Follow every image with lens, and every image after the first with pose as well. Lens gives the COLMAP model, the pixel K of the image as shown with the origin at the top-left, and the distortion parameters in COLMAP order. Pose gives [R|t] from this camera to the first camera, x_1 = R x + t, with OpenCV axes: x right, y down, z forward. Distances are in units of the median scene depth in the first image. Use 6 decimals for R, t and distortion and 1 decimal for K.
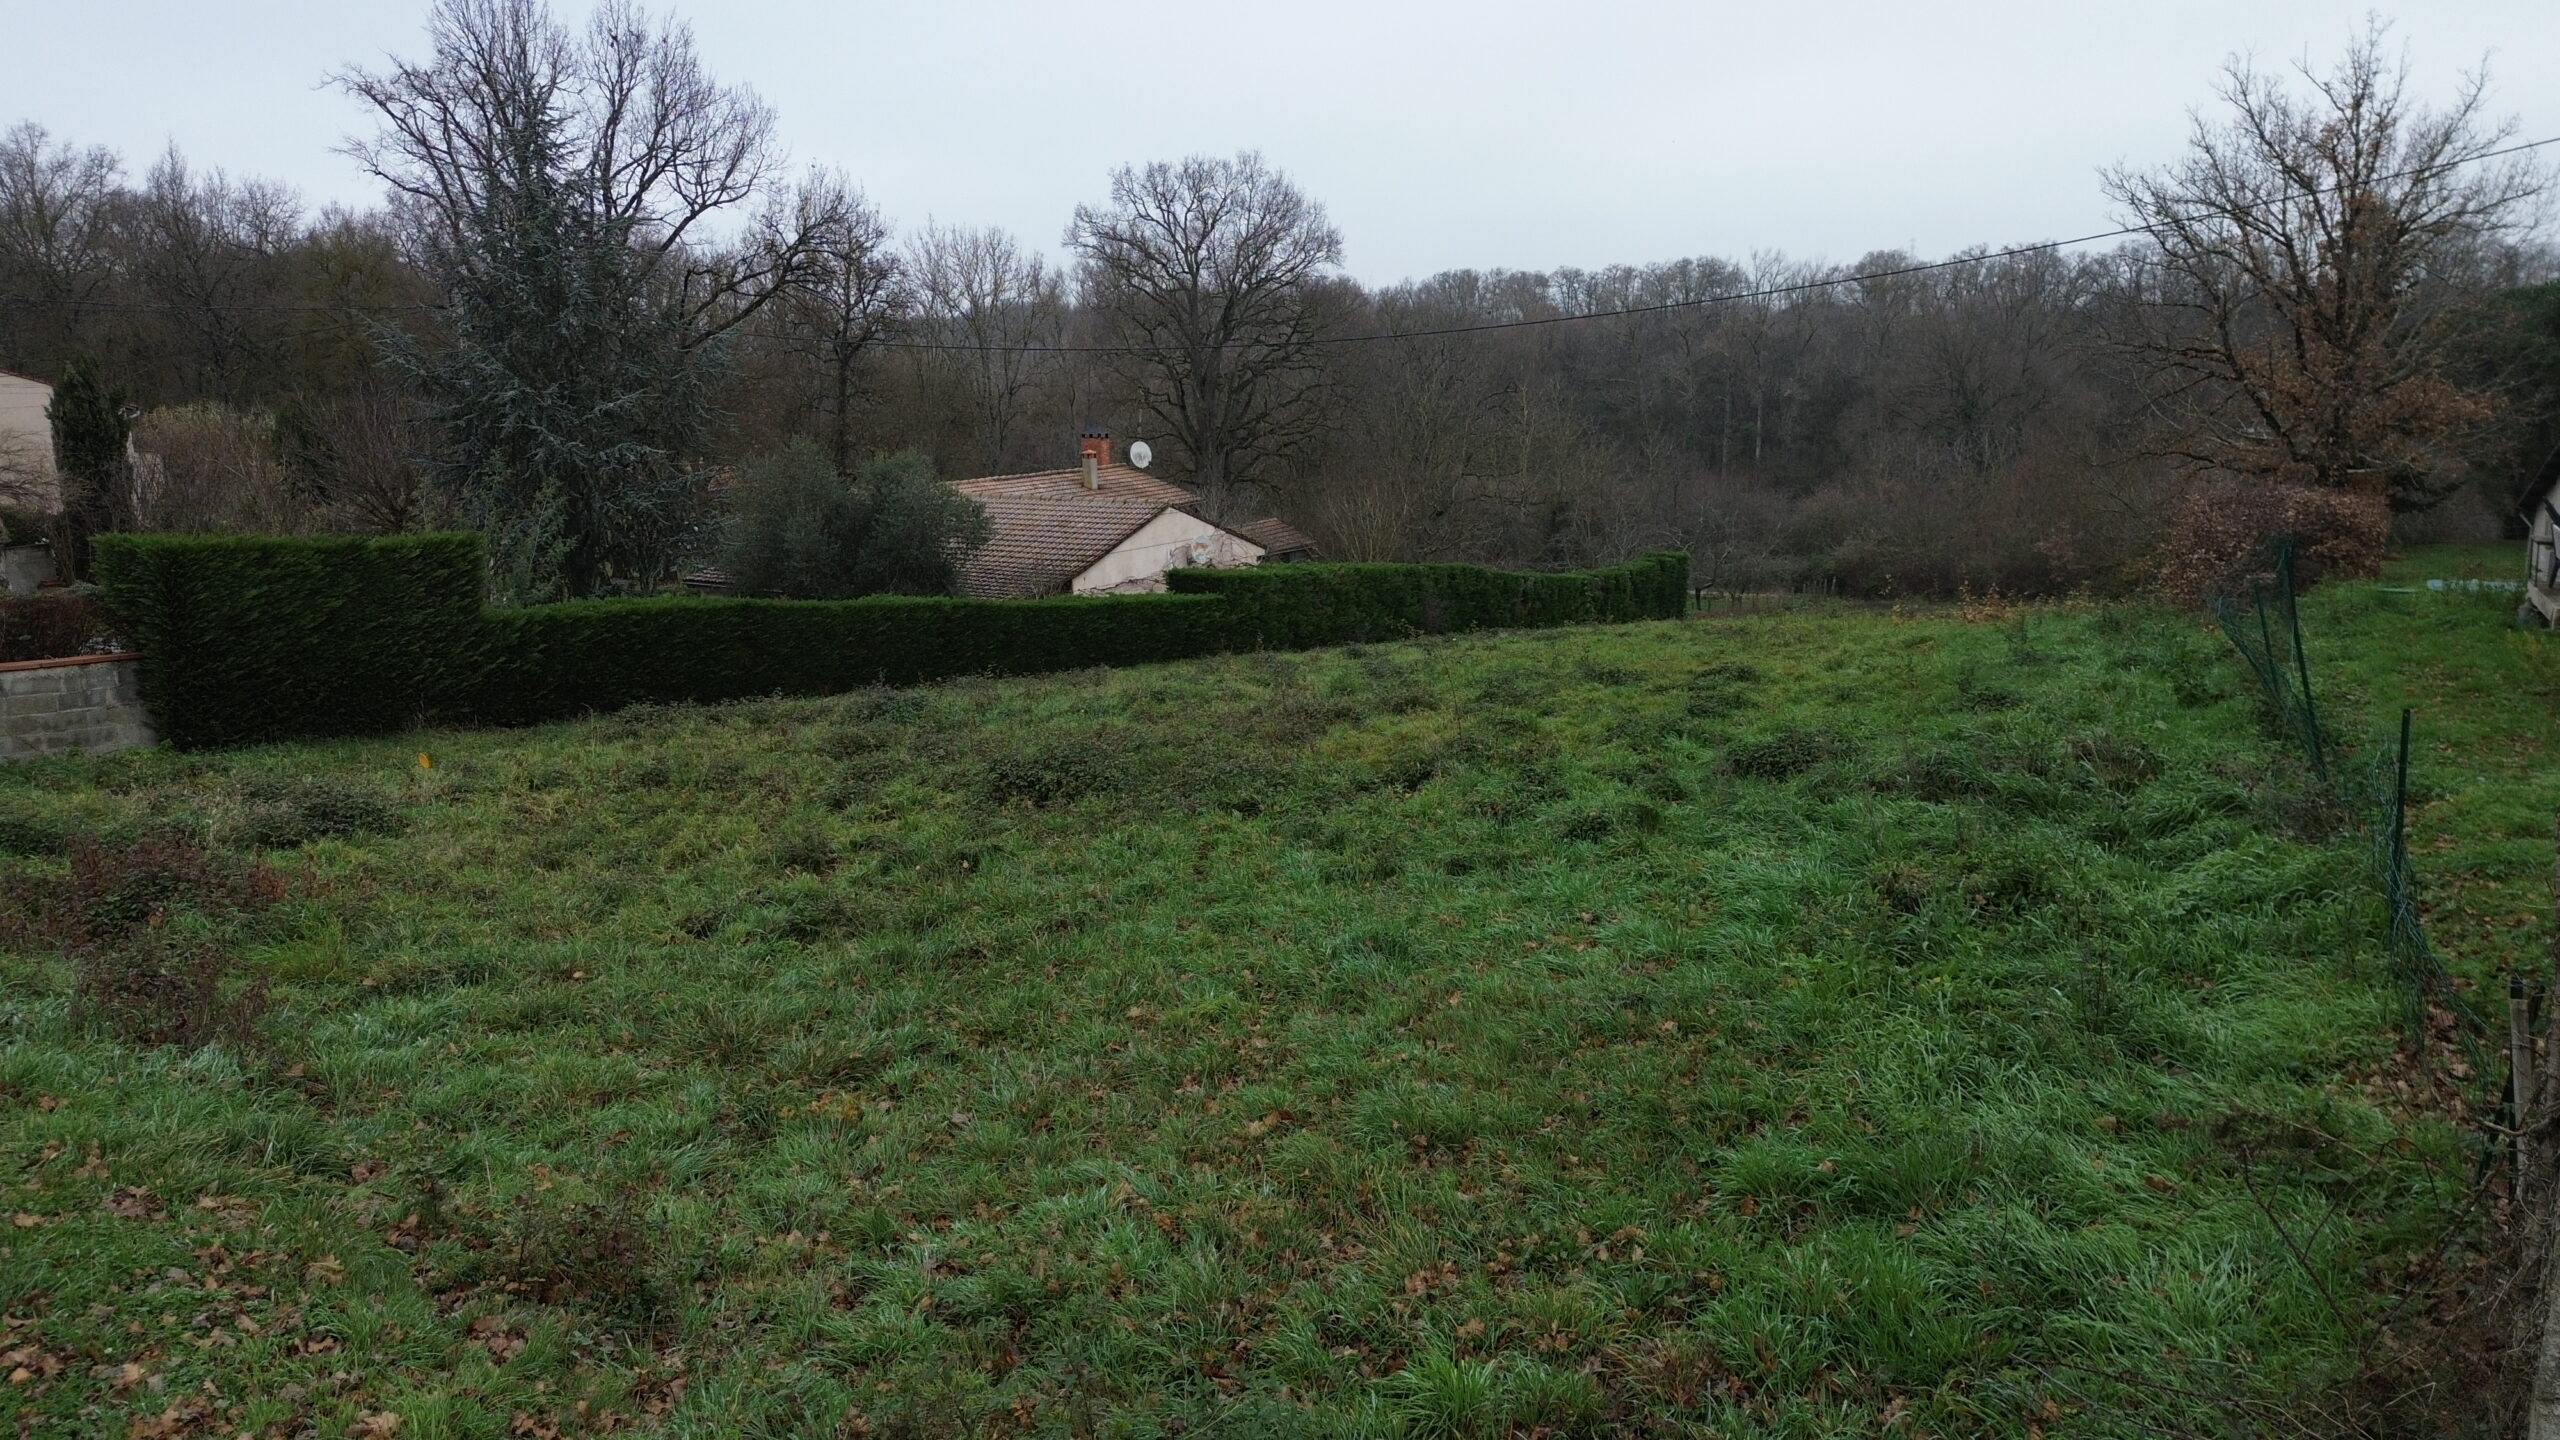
lens RADIAL K [[1801.3, 0, 1291.4], [0, 1801.3, 726.2], [0, 0, 1]] dist [0.076657, -0.070237]
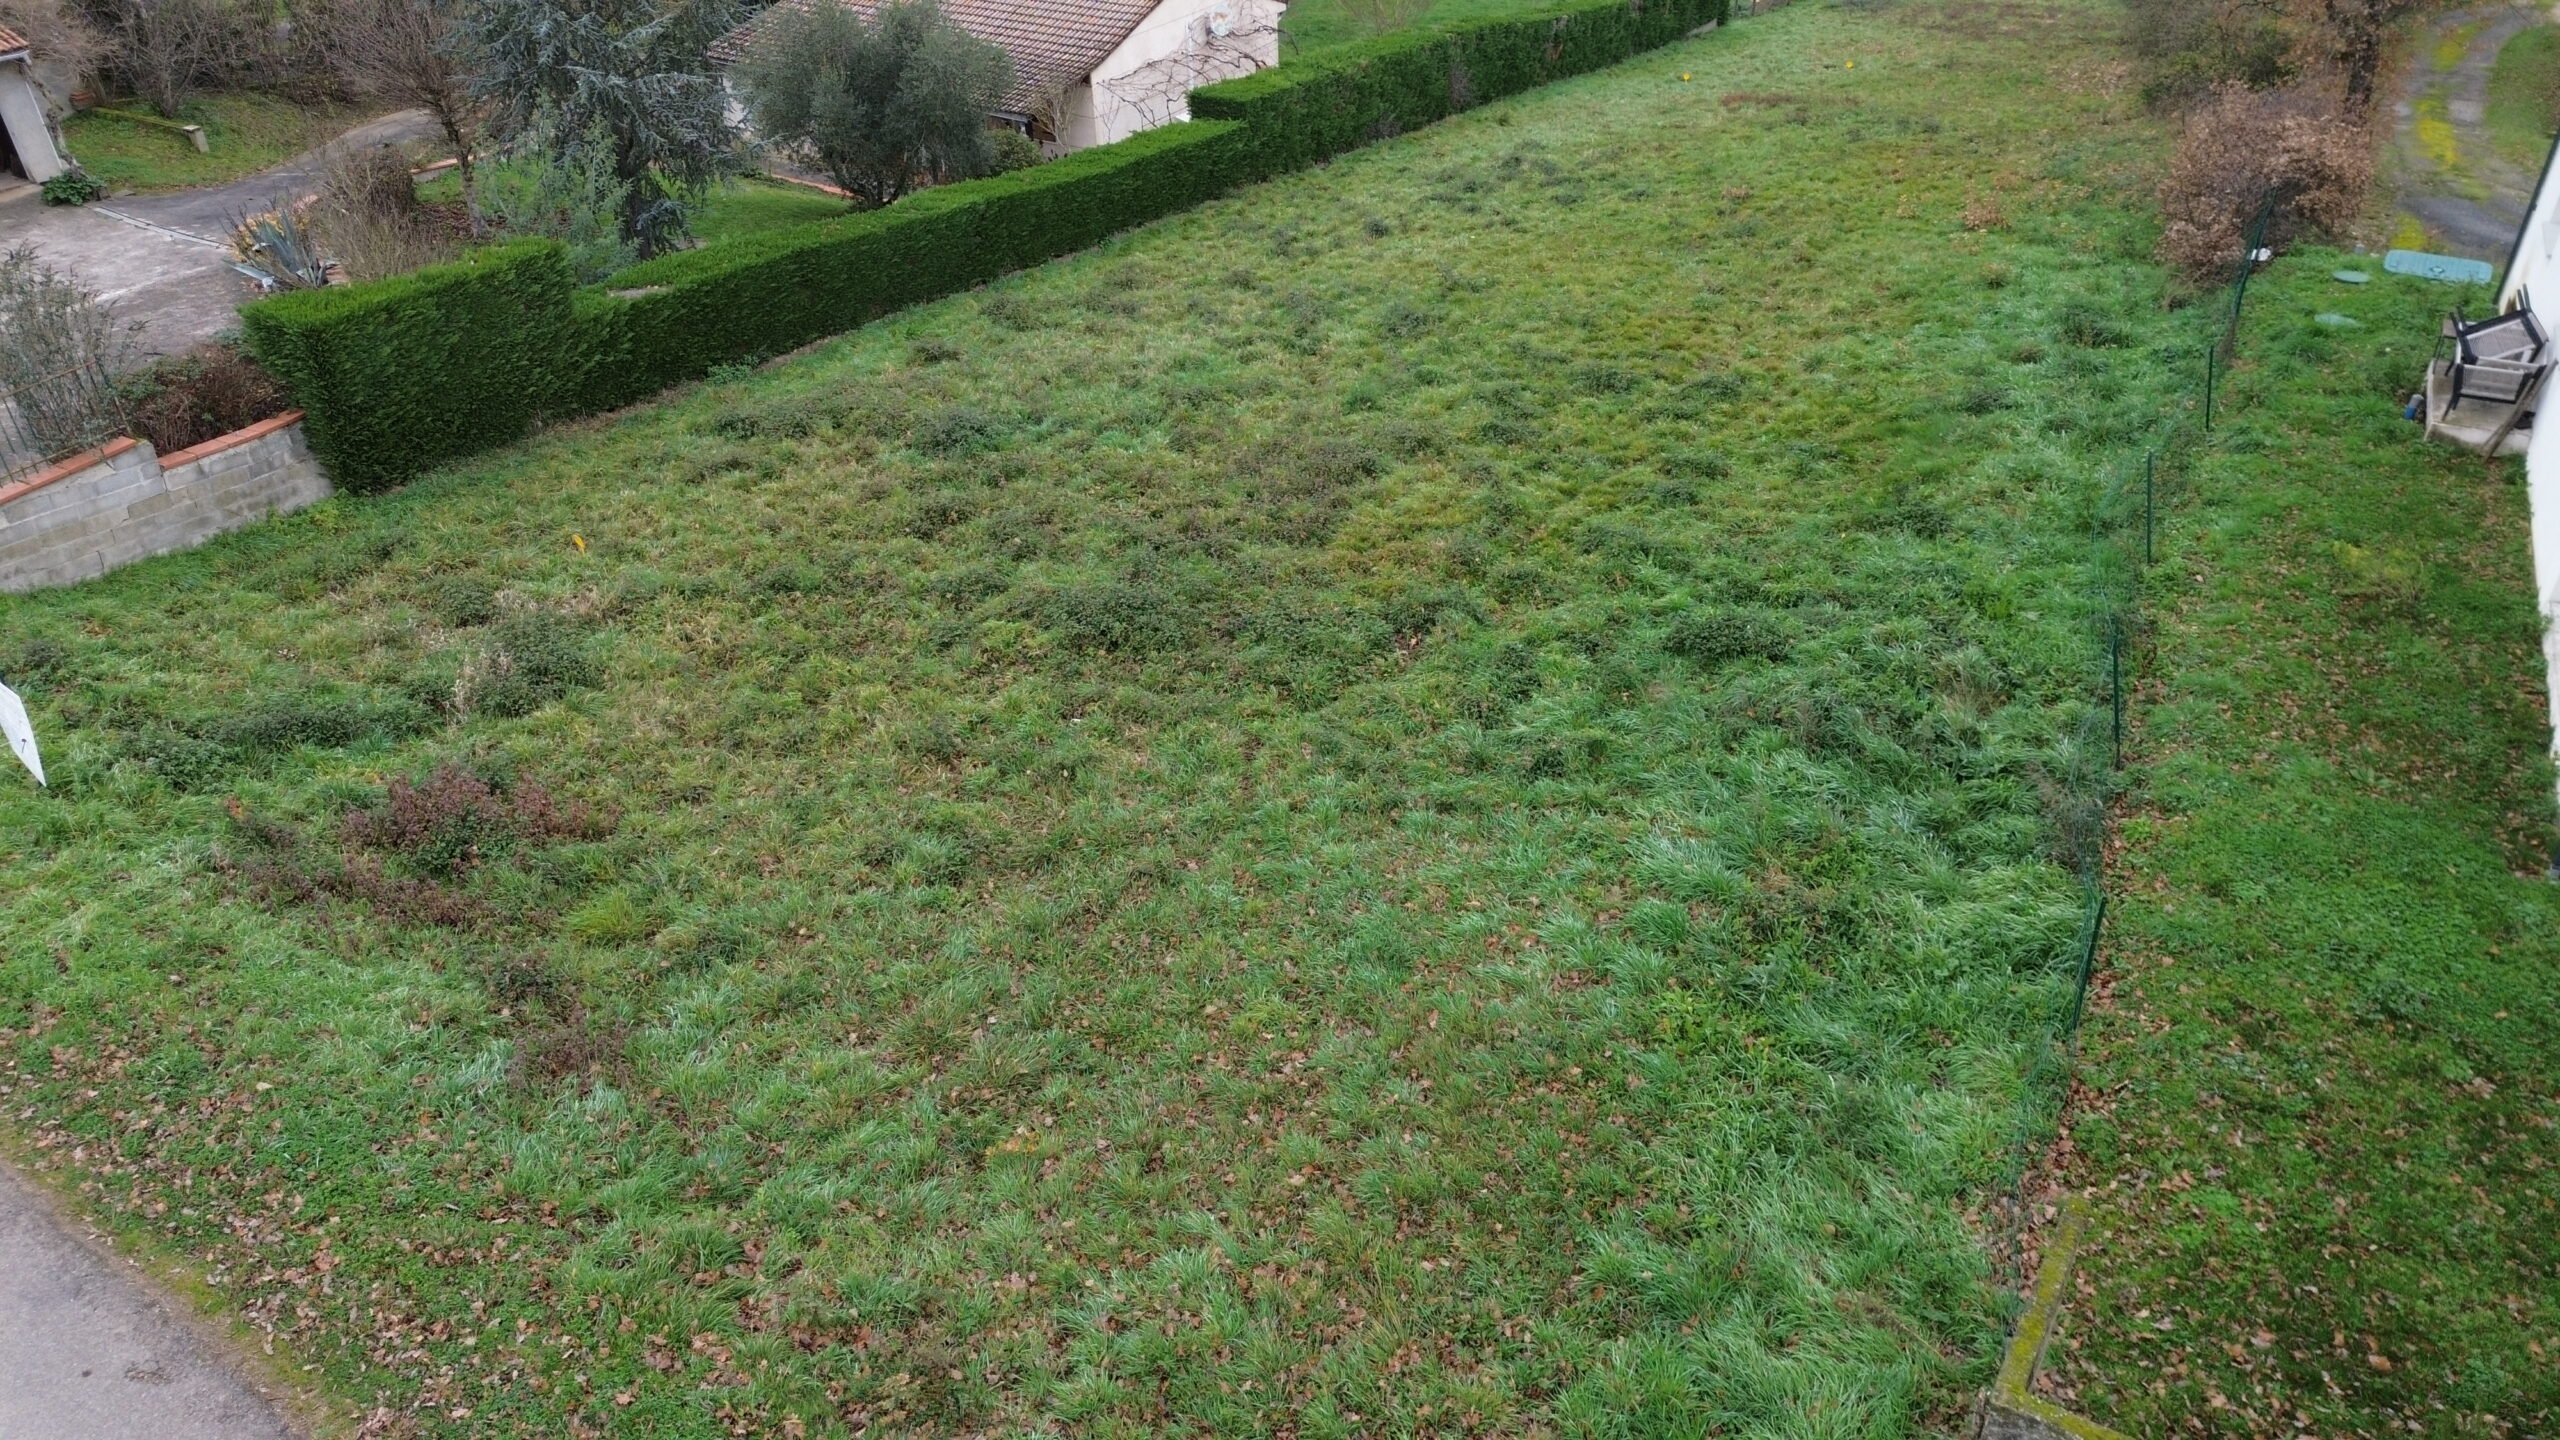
lens RADIAL K [[1801.3, 0, 1291.4], [0, 1801.3, 724.5], [0, 0, 1]] dist [0.076657, -0.070237]
pose [[0.999957, 0.003997, -0.008374, -0.003275], [-0.000545, 0.926216, 0.376994, -0.173011], [0.009263, -0.376973, 0.926178, -0.069343]]
